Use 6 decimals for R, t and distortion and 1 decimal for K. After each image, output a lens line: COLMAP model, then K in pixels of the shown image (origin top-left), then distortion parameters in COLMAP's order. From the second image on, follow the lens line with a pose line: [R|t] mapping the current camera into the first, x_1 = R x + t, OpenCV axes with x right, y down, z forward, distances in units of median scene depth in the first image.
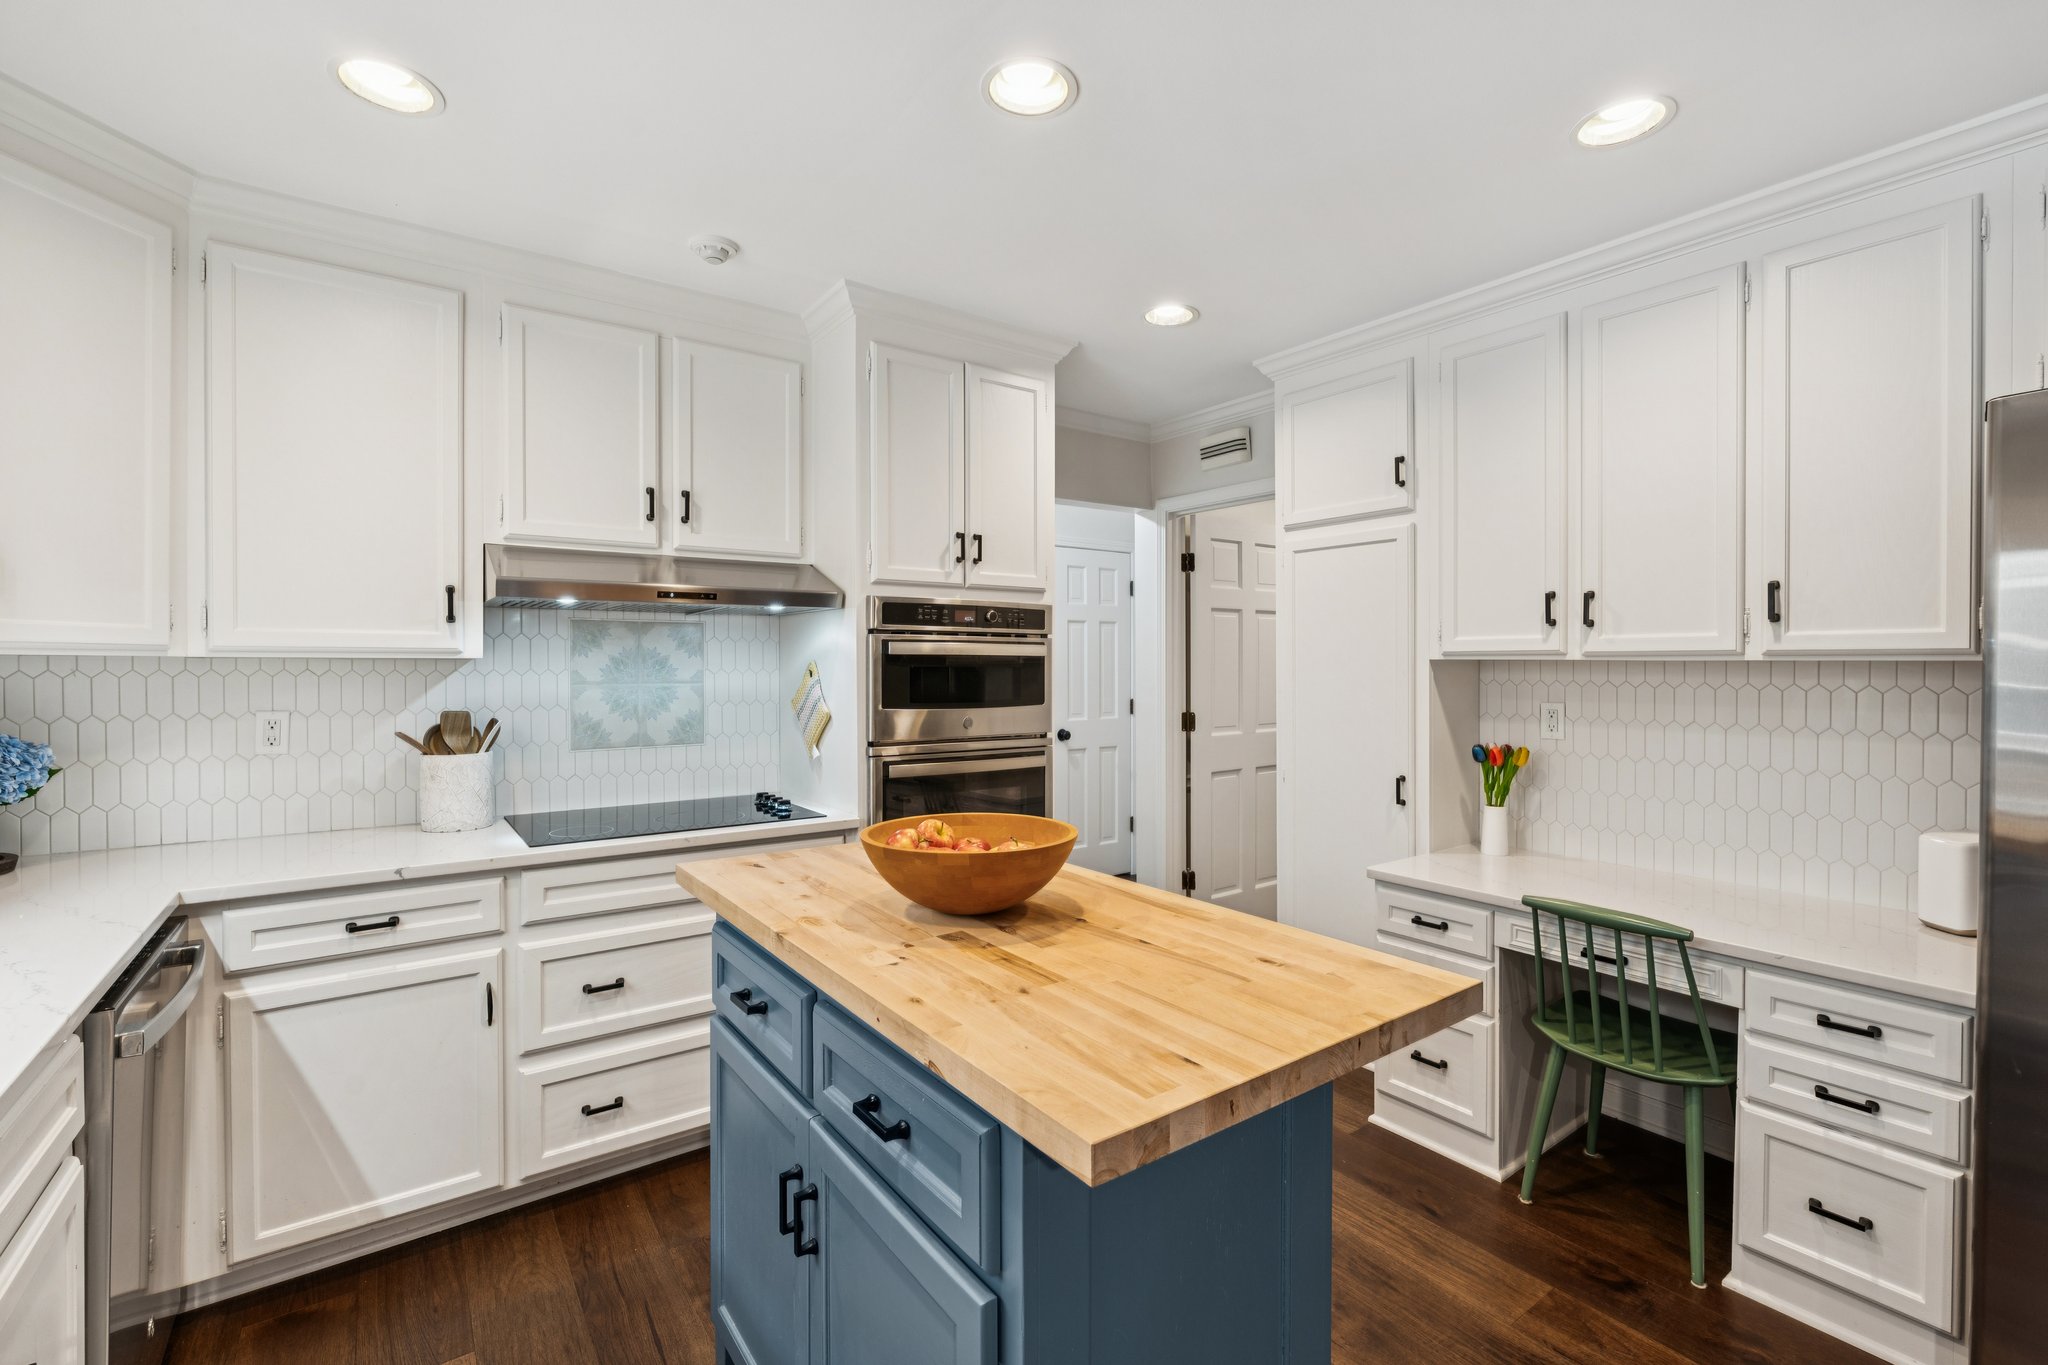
lens RADIAL K [[886.3, 0, 1024.4], [0, 886.3, 671.6], [0, 0, 1]] dist [-0.002865, -0.000177]
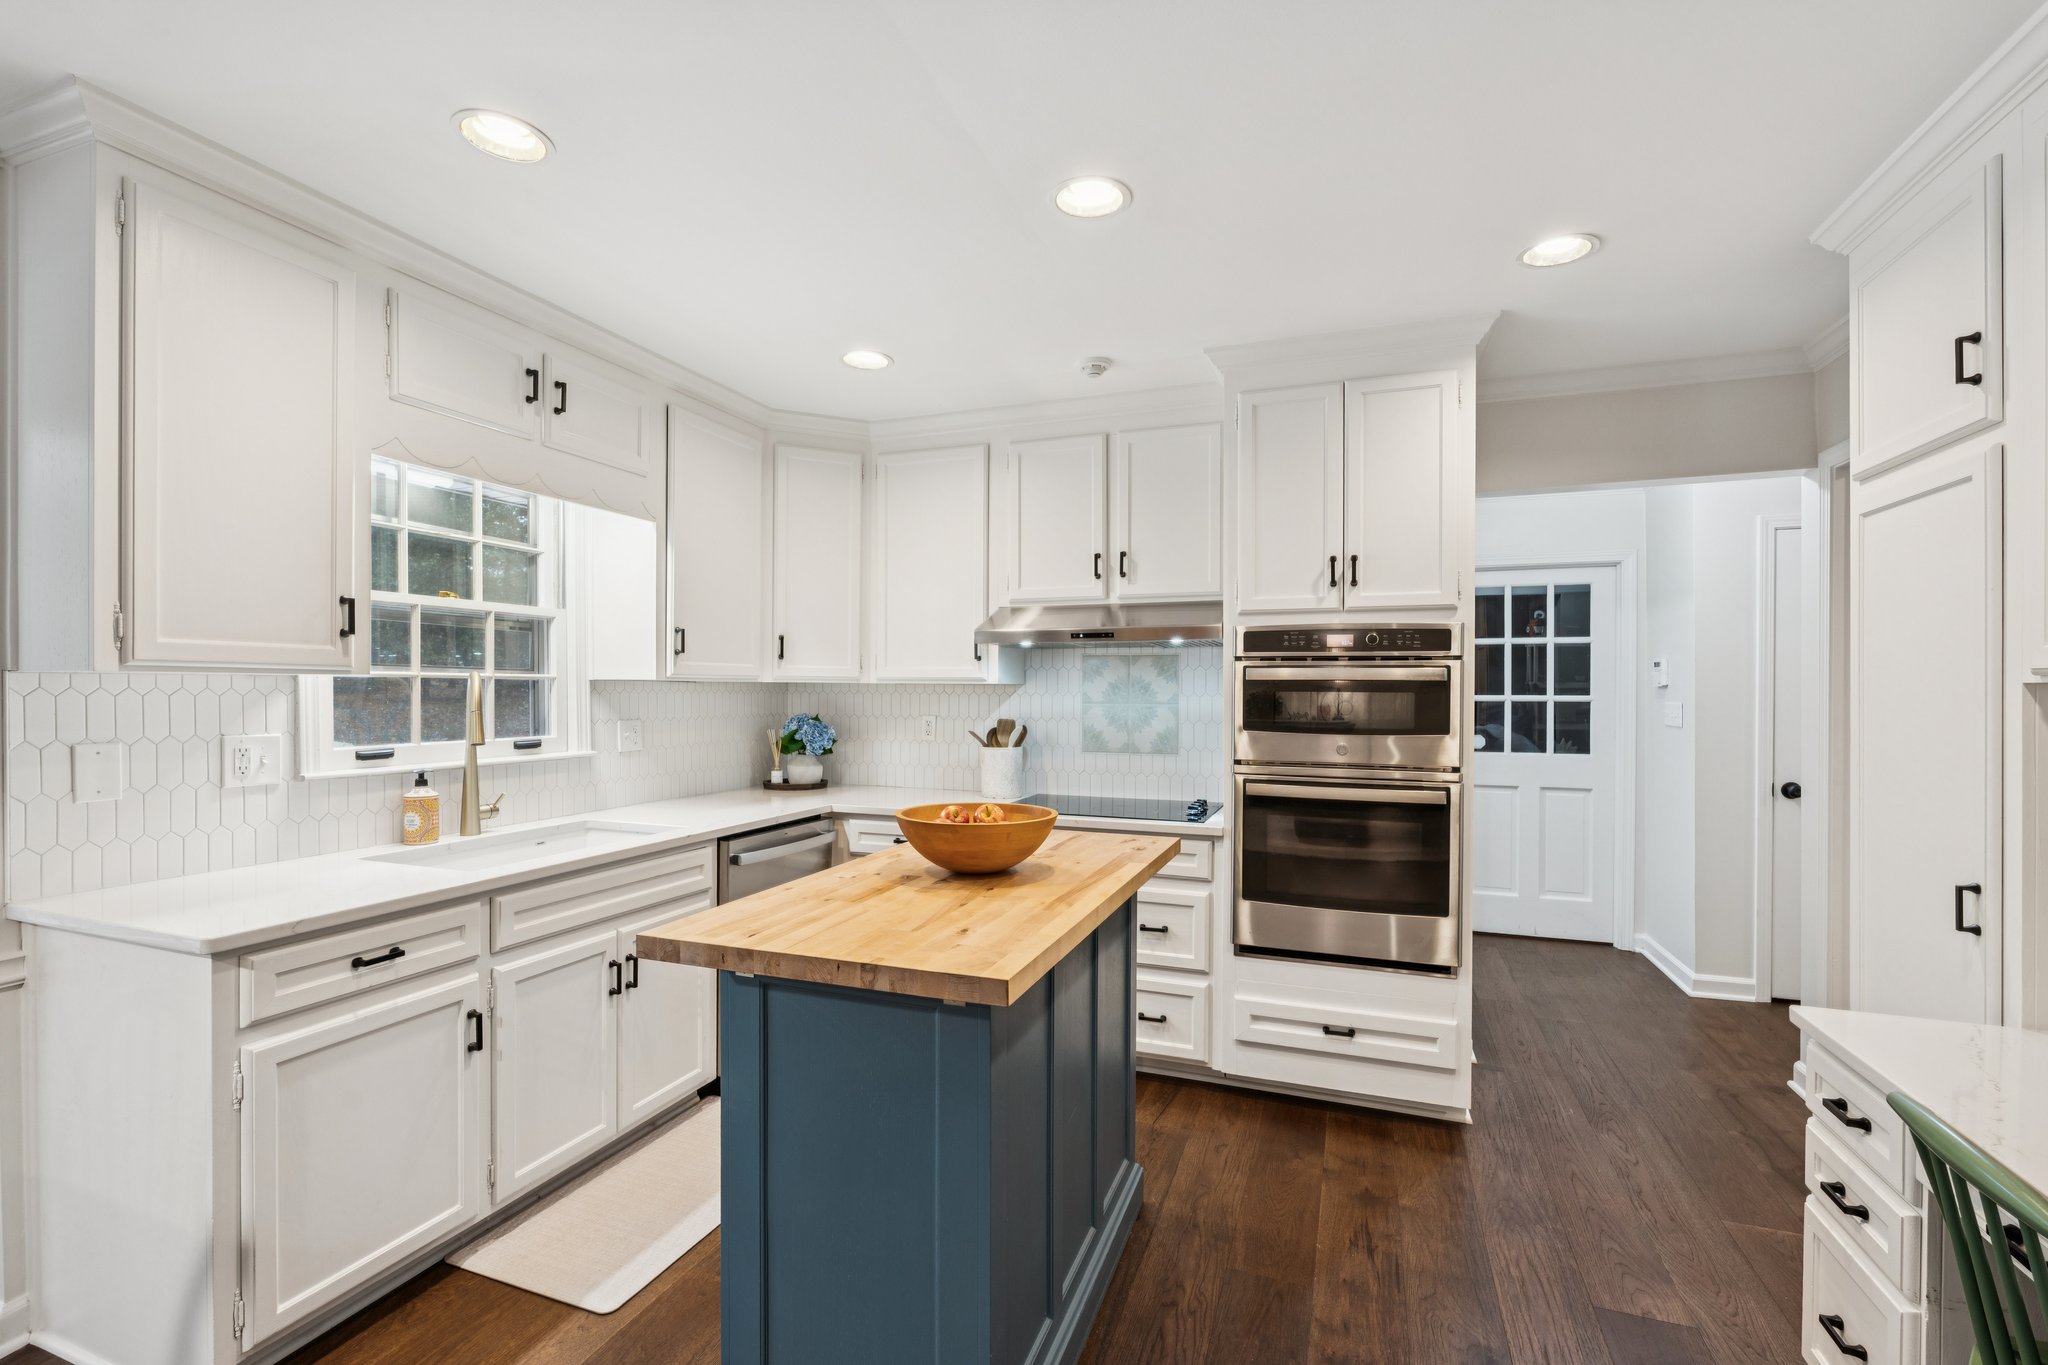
lens RADIAL K [[893.7, 0, 1027.2], [0, 893.7, 693.0], [0, 0, 1]] dist [-0.000814, 0.000325]
pose [[0.562079, 0.006417, -0.827059, 0.585843], [-0.012441, 0.999922, -0.000697, 0.000733], [0.826990, 0.010681, 0.562115, 0.166837]]
